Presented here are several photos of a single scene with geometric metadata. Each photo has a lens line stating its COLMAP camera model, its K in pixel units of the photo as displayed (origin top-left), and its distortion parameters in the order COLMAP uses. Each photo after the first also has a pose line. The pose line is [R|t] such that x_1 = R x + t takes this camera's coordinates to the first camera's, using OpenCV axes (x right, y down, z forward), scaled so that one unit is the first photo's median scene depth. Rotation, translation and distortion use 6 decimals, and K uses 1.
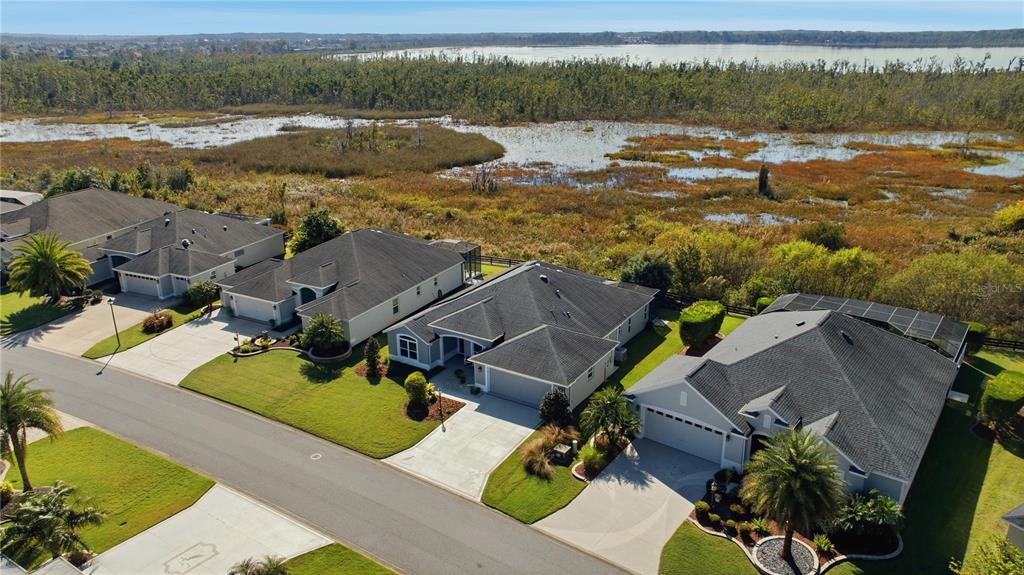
lens RADIAL K [[710.7, 0, 512.0], [0, 710.7, 287.5], [0, 0, 1]] dist [-0.051337, 0.056384]
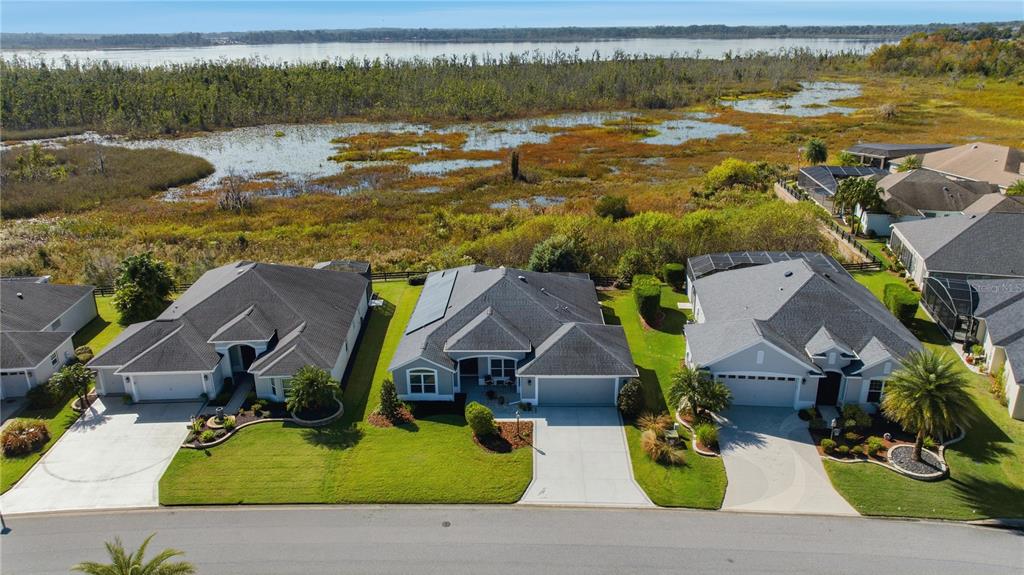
lens RADIAL K [[710.7, 0, 512.0], [0, 710.7, 287.5], [0, 0, 1]] dist [-0.051337, 0.056384]
pose [[0.859795, -0.177431, 0.478823, -0.382770], [0.176938, 0.983119, 0.046584, -0.043866], [-0.479005, 0.044669, 0.876675, 0.142741]]
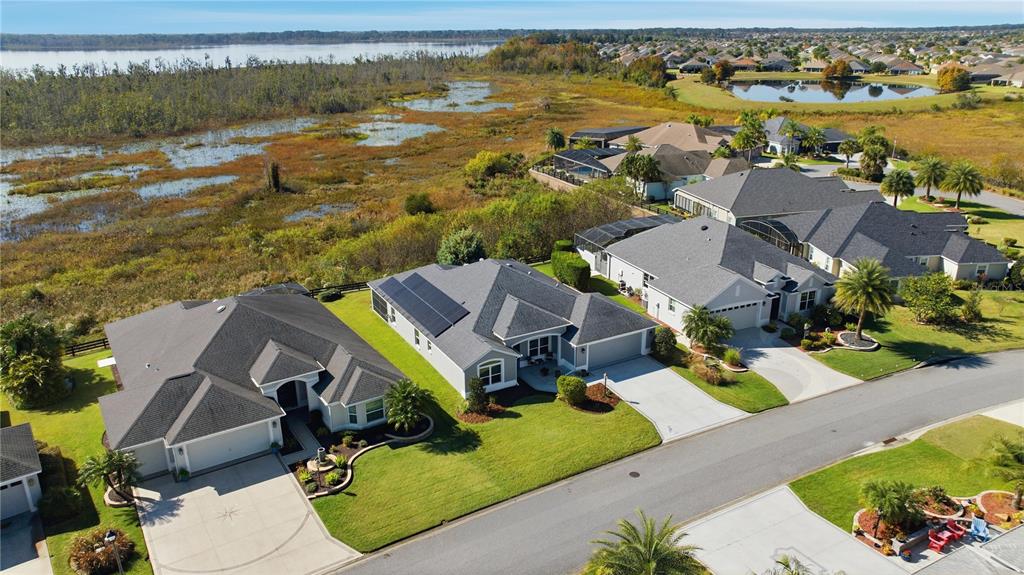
lens RADIAL K [[710.7, 0, 512.0], [0, 710.7, 287.5], [0, 0, 1]] dist [-0.051337, 0.056384]
pose [[0.481078, -0.294950, 0.825572, -0.718337], [0.298215, 0.940604, 0.162271, -0.133107], [-0.824398, 0.168133, 0.540462, 0.397505]]
